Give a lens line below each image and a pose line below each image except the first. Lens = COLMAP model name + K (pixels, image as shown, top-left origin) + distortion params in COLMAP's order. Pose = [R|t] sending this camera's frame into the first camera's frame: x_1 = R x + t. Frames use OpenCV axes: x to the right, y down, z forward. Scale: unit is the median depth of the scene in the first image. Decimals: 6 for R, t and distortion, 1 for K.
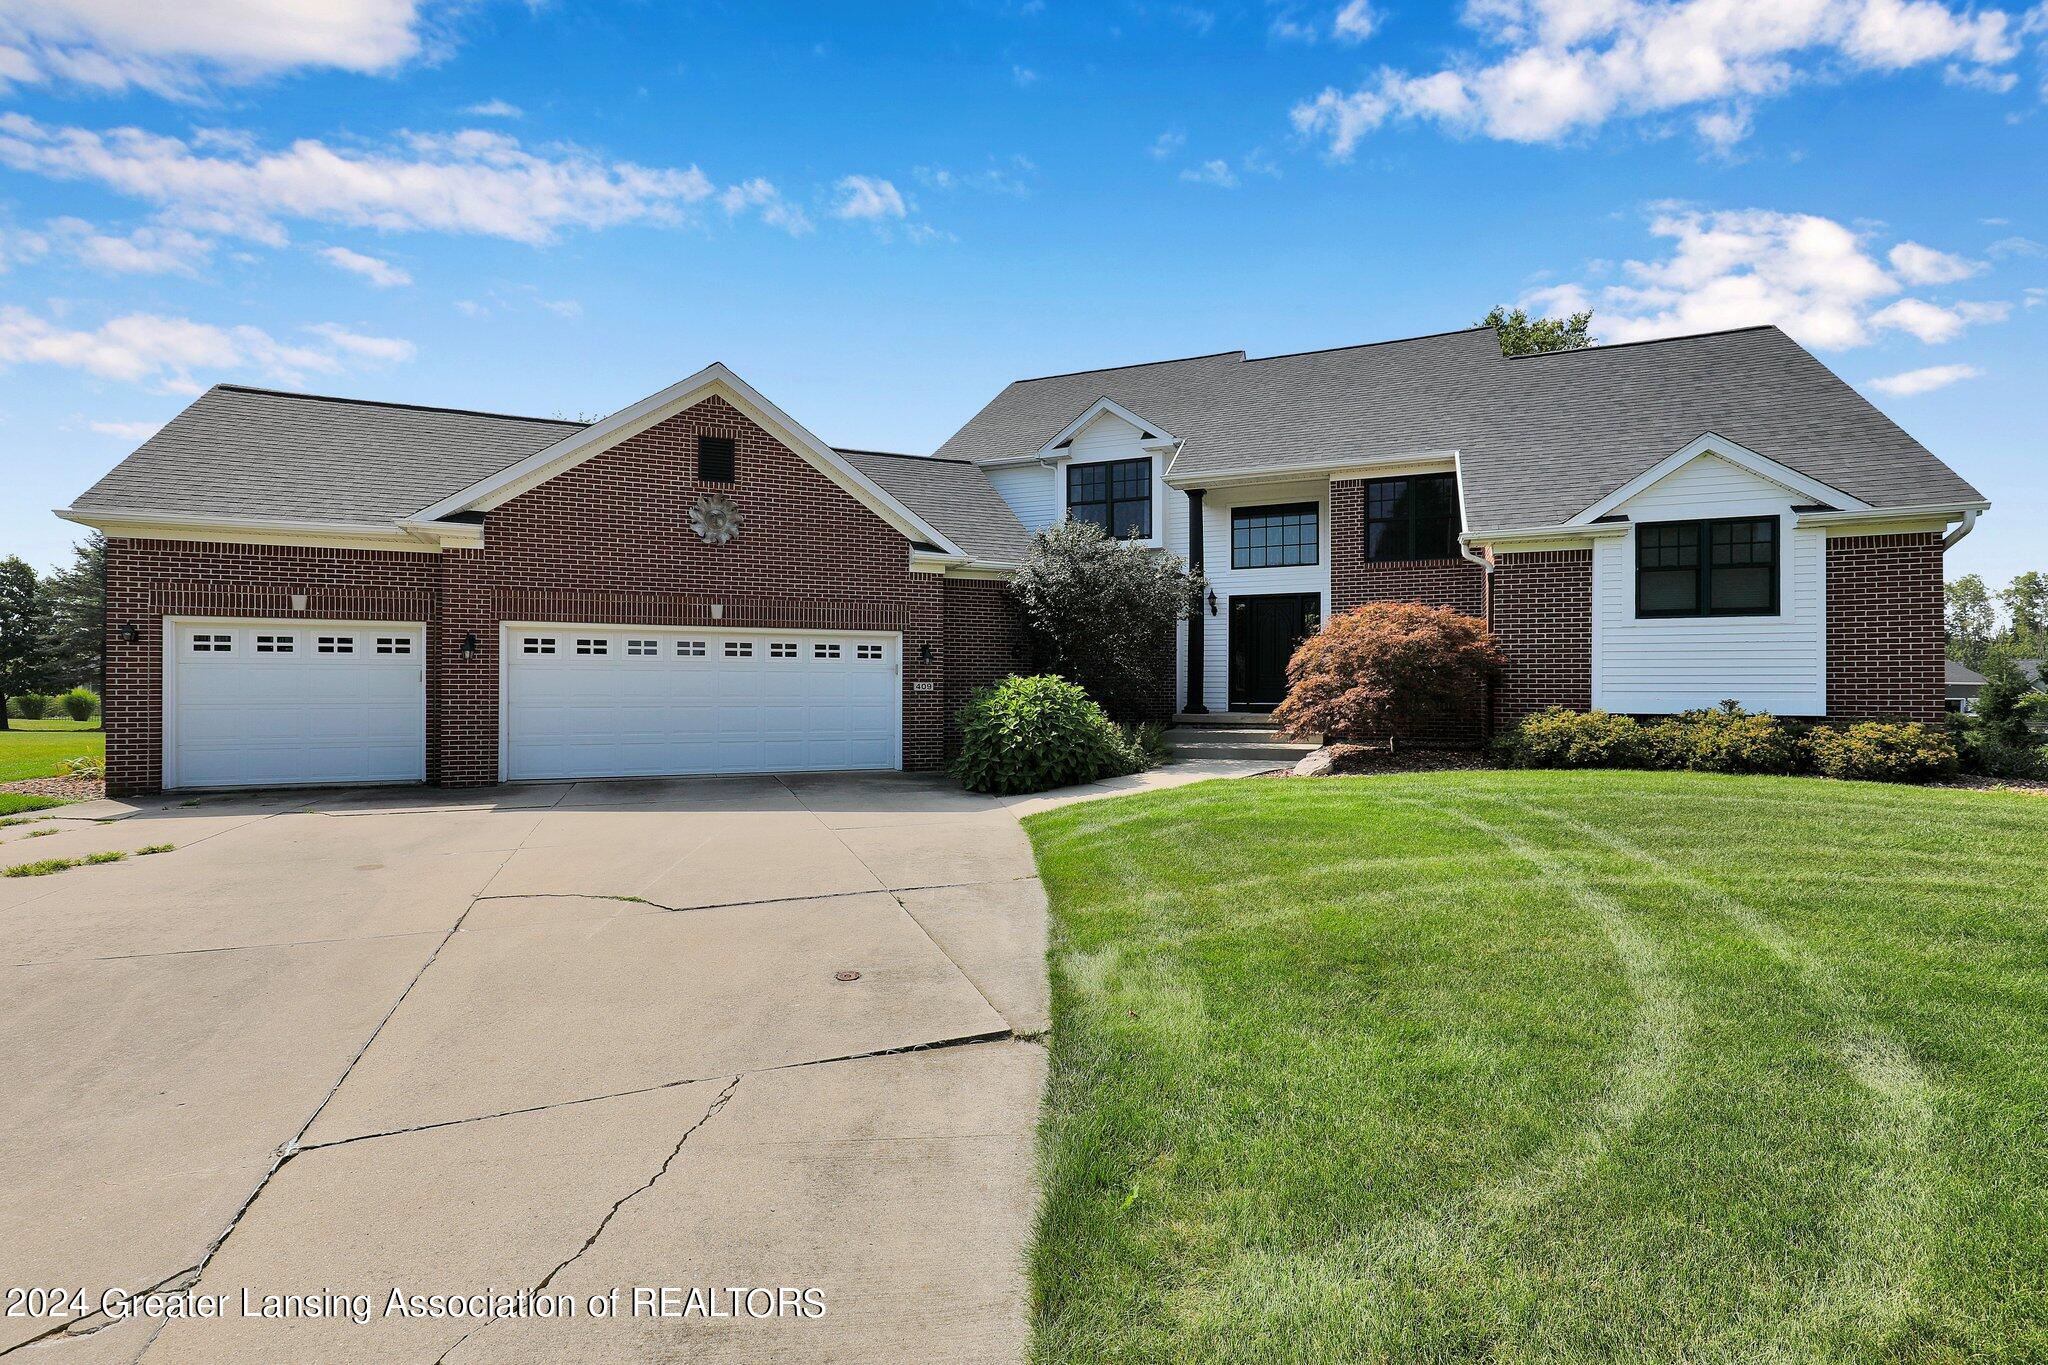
lens RADIAL K [[950.3, 0, 1024.0], [0, 950.3, 682.5], [0, 0, 1]] dist [-0.005439, -0.000344]
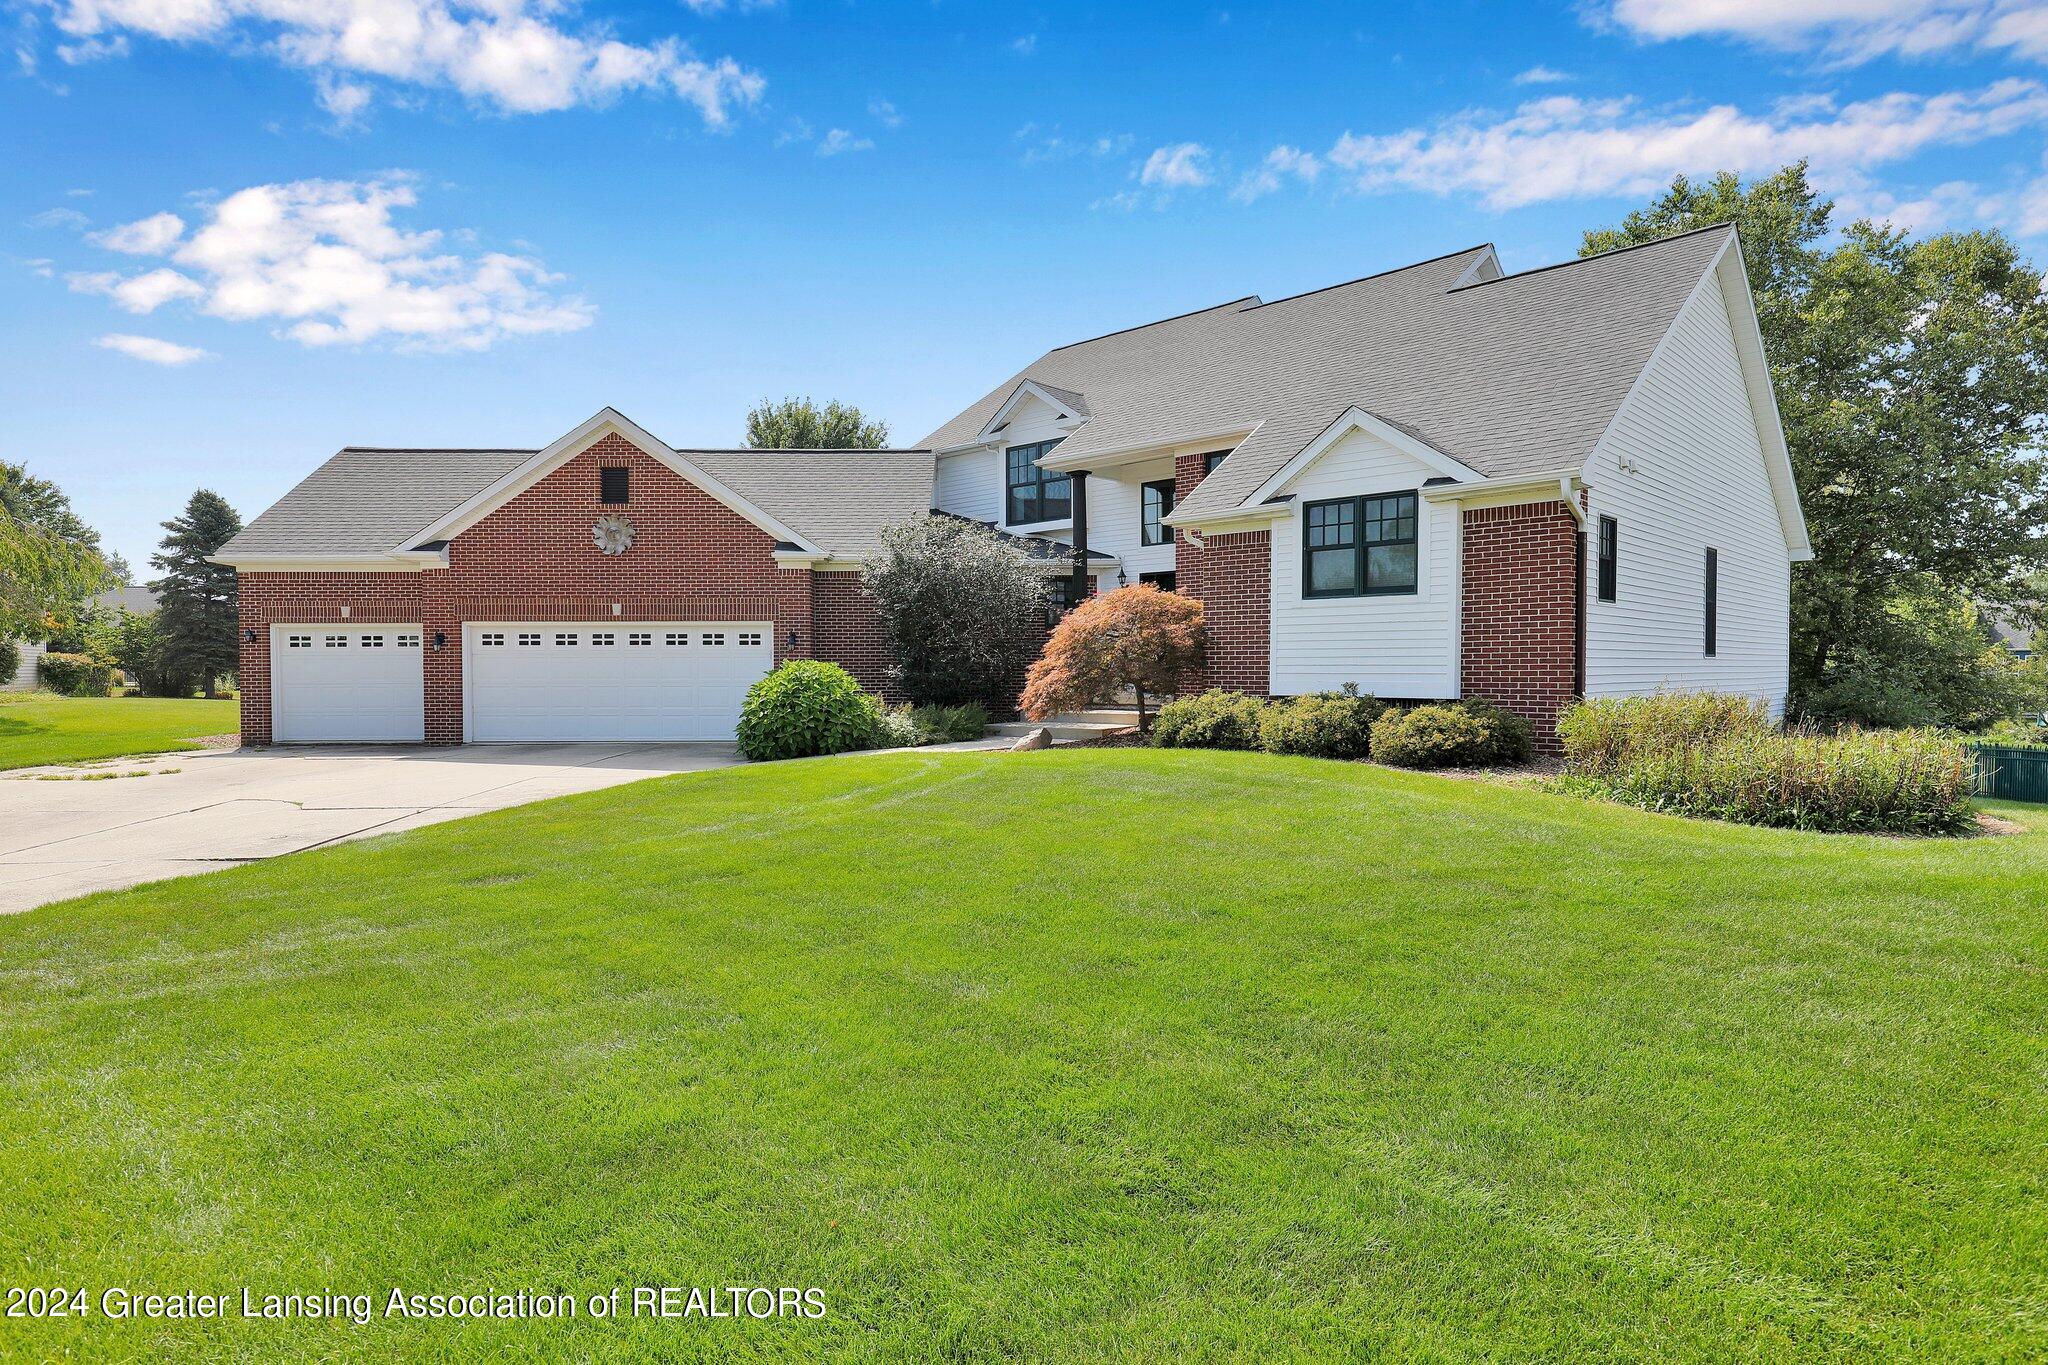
lens RADIAL K [[1141.5, 0, 1011.0], [0, 1141.5, 691.5], [0, 0, 1]] dist [-0.001674, -0.000420]
pose [[0.928314, 0.004107, -0.371775, 0.757009], [0.007177, 0.999555, 0.028962, -0.007897], [0.371729, -0.029554, 0.927871, -0.200603]]
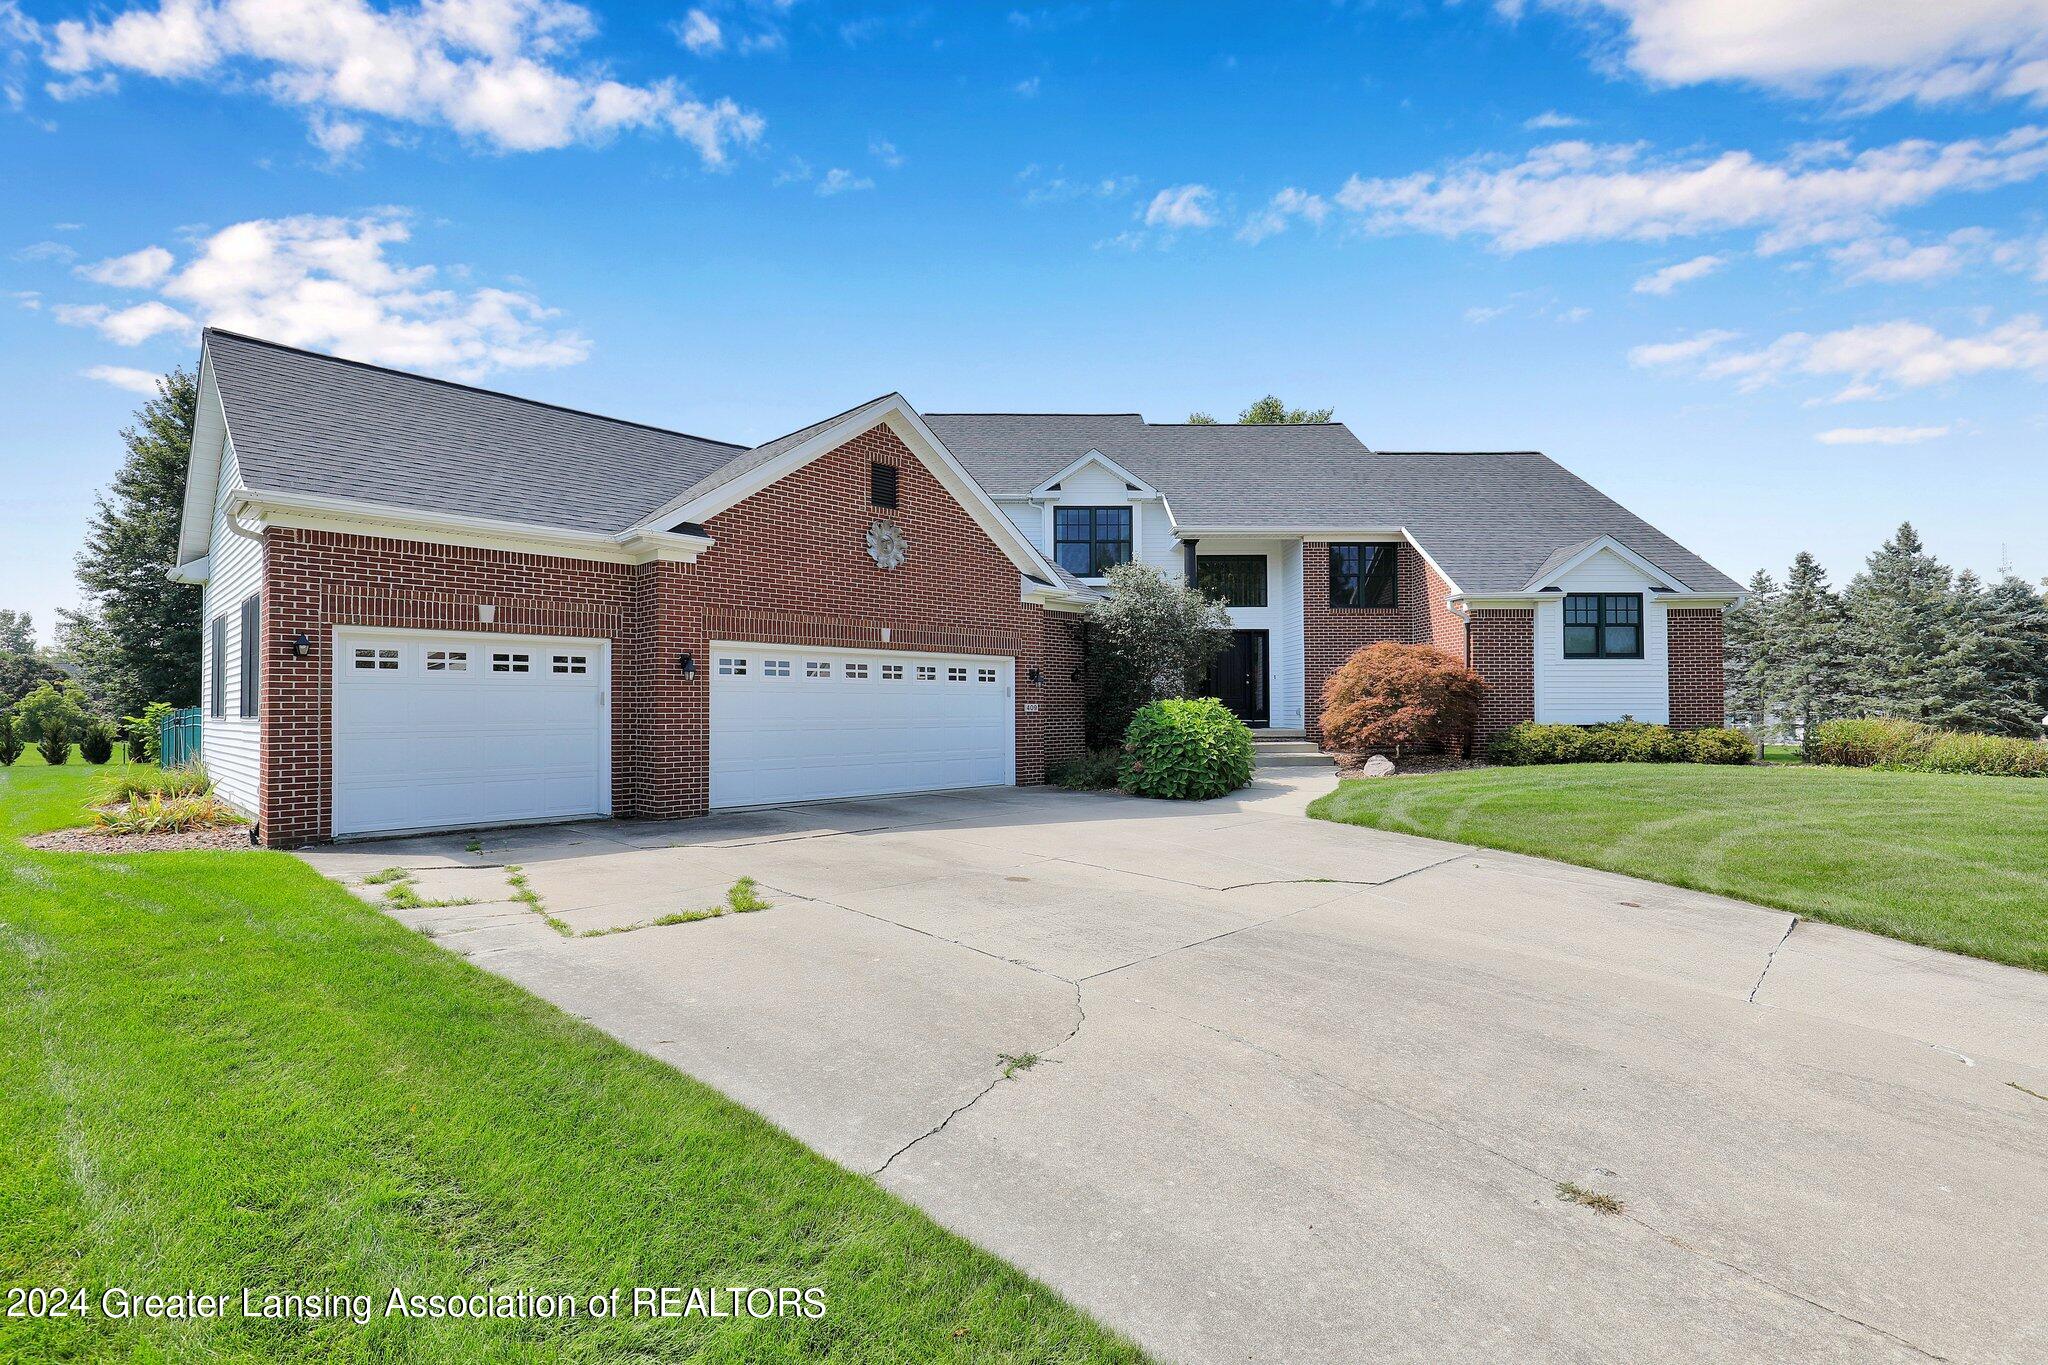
lens RADIAL K [[950.3, 0, 1024.0], [0, 950.3, 682.5], [0, 0, 1]] dist [-0.005439, -0.000344]
pose [[0.915388, 0.006674, 0.402518, -0.644703], [0.000837, 0.999829, -0.018482, -0.005162], [-0.402572, 0.017255, 0.915226, 0.010760]]
